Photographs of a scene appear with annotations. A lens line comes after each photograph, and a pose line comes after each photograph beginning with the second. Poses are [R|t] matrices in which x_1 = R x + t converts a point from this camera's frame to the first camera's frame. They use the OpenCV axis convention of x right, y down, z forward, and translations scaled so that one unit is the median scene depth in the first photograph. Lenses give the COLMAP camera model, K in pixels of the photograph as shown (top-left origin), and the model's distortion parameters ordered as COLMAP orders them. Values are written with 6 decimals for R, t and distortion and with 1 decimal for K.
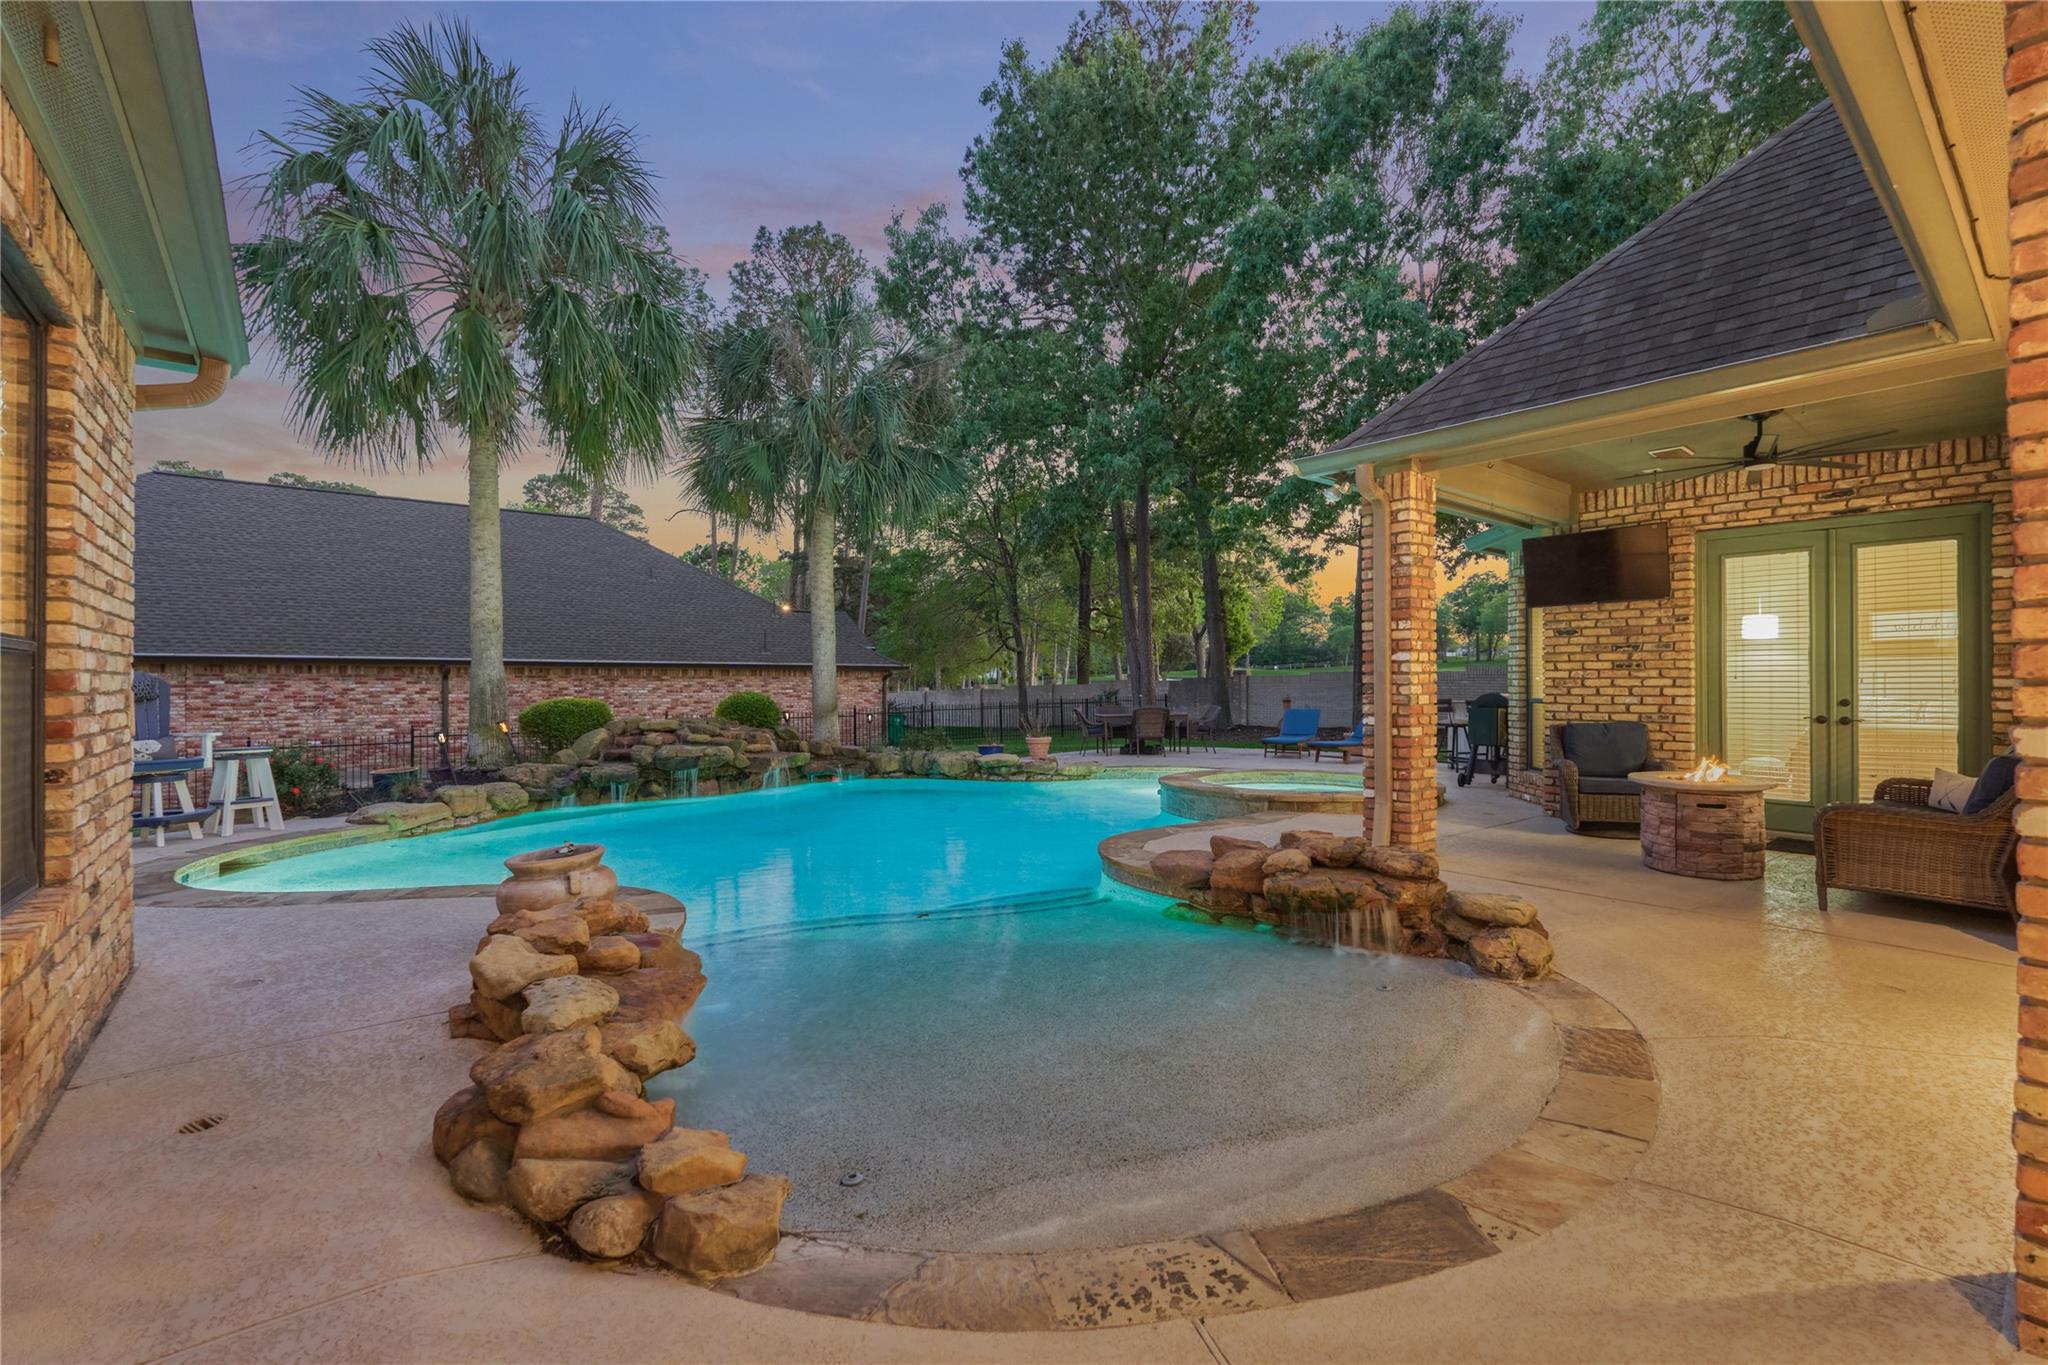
lens RADIAL K [[892.7, 0, 1036.4], [0, 892.7, 682.9], [0, 0, 1]] dist [-0.005030, 0.000677]
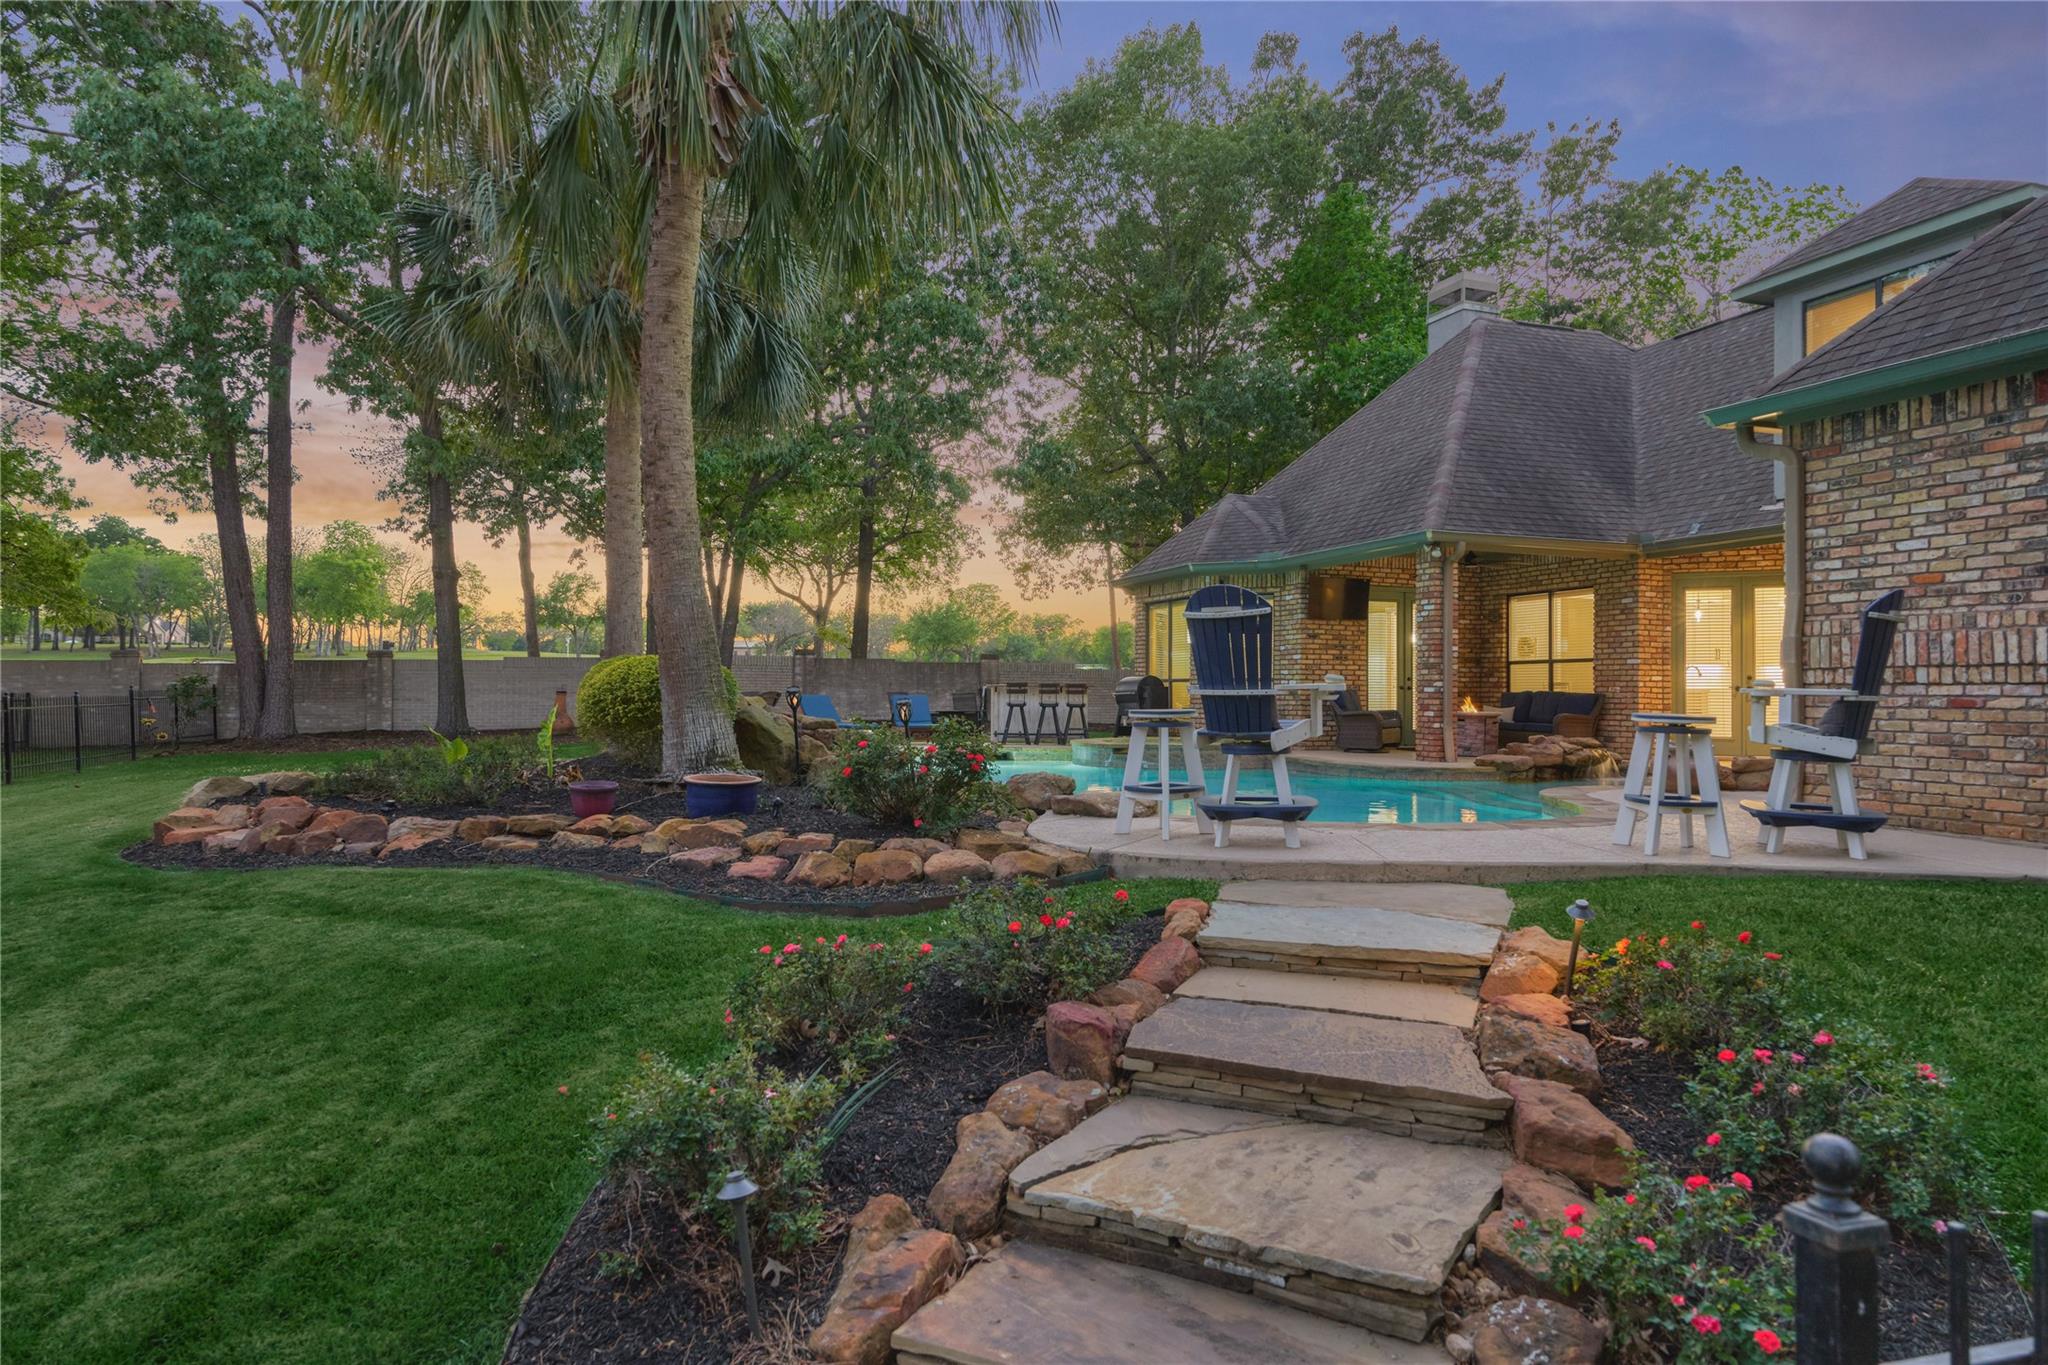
lens RADIAL K [[1219.8, 0, 1030.3], [0, 1219.8, 676.4], [0, 0, 1]] dist [-0.004529, 0.000896]
pose [[0.348024, 0.015468, 0.937358, -1.723242], [-0.007096, 0.999879, -0.013865, 0.052894], [-0.937459, -0.001826, 0.348091, 0.736569]]
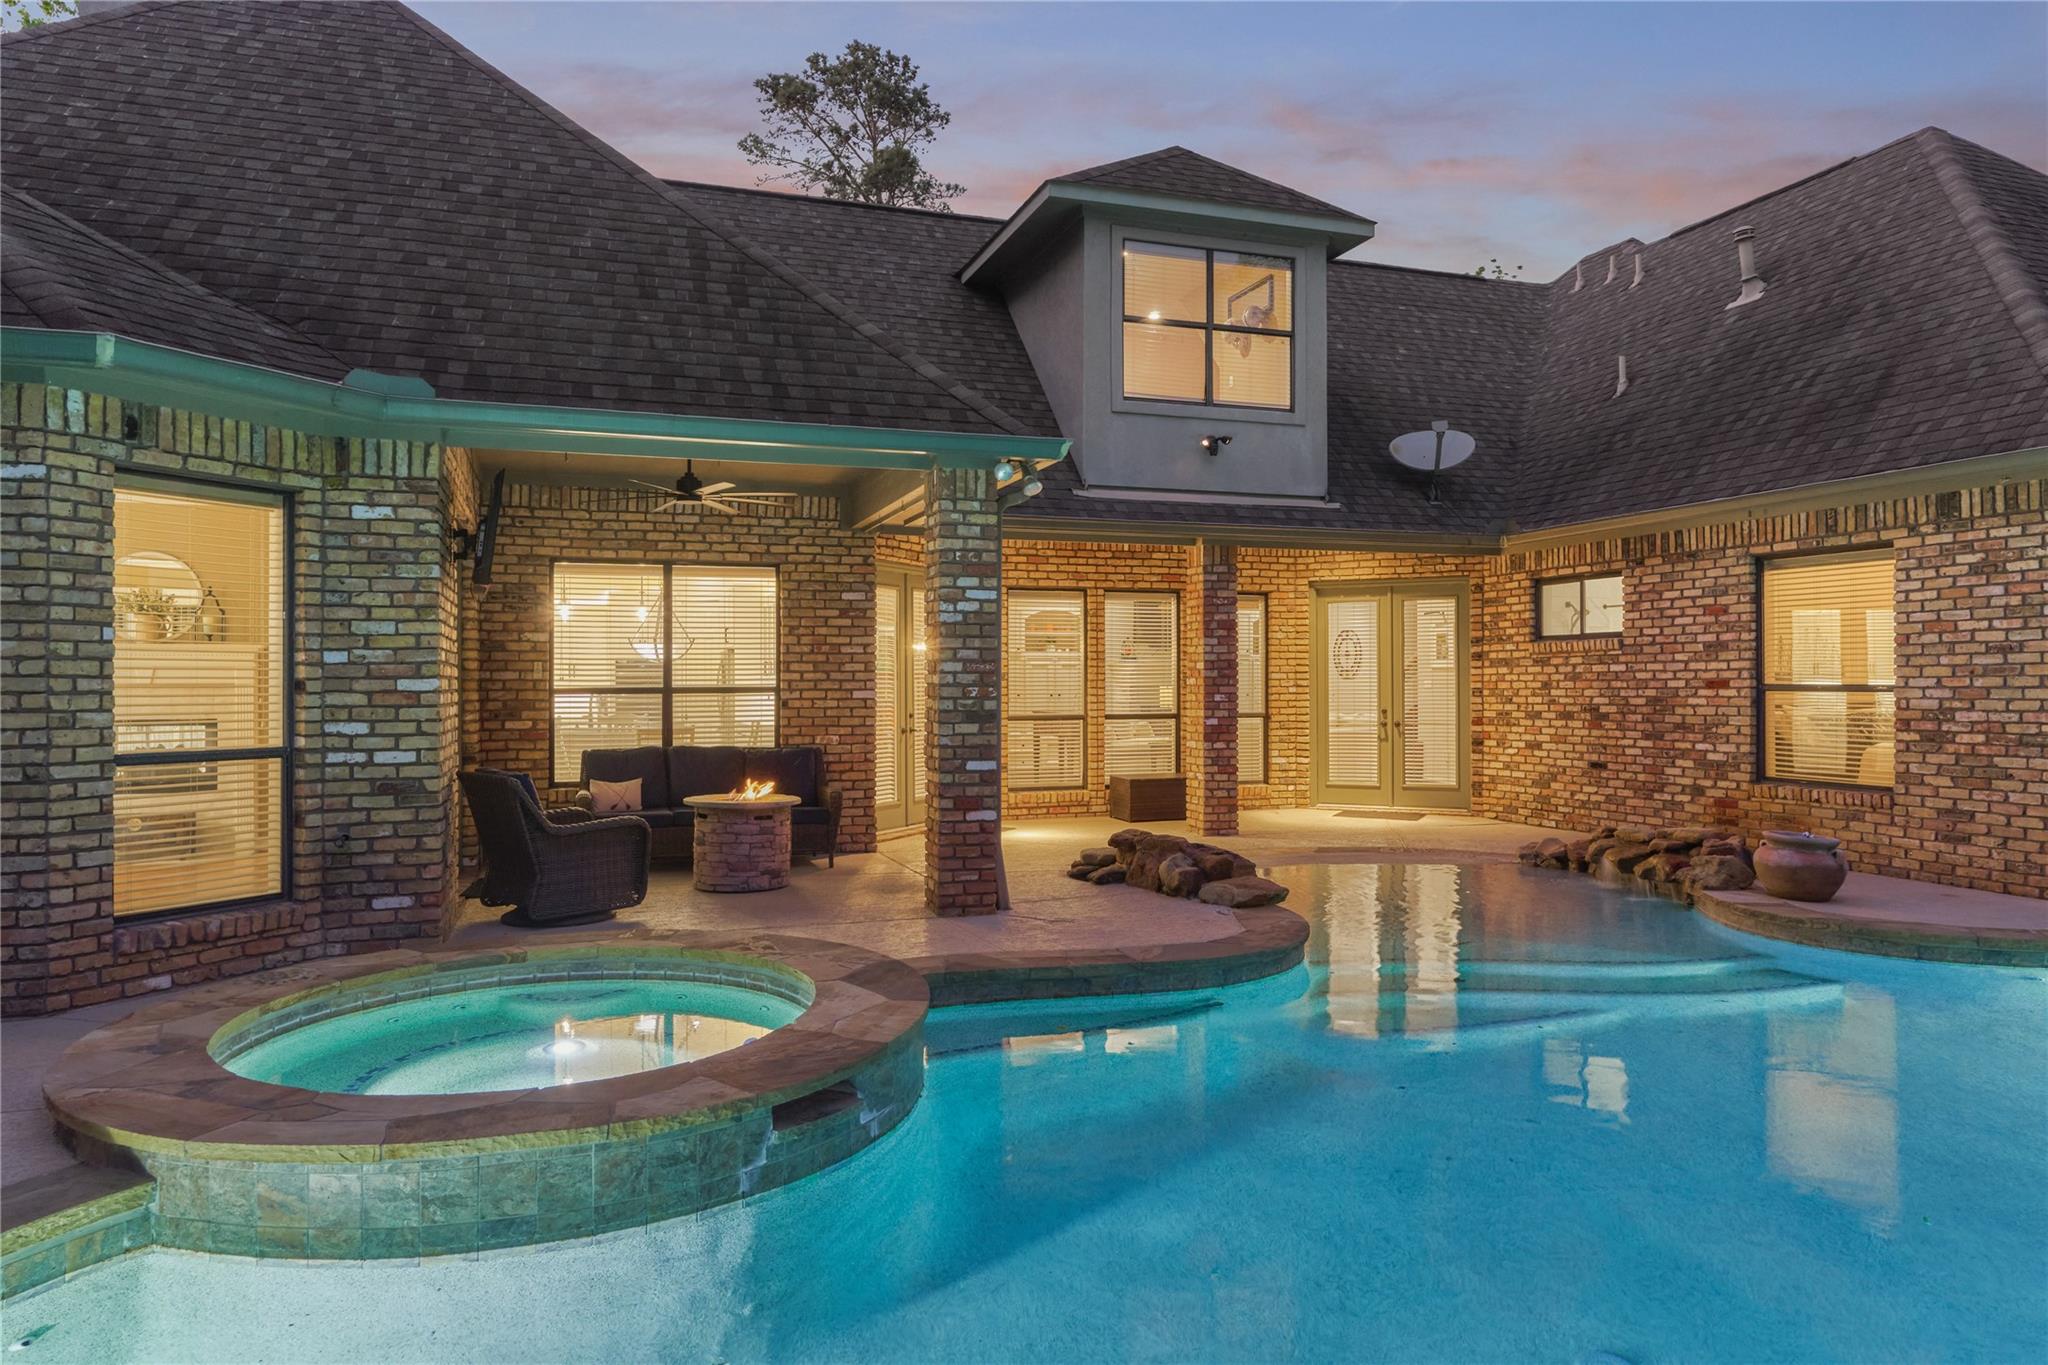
lens RADIAL K [[1304.3, 0, 1023.1], [0, 1304.3, 673.6], [0, 0, 1]] dist [-0.005947, 0.006372]
pose [[-0.934001, 0.003491, 0.357252, -0.079710], [0.000287, 0.999959, -0.009021, -0.018651], [-0.357269, -0.008323, -0.933964, 1.732786]]
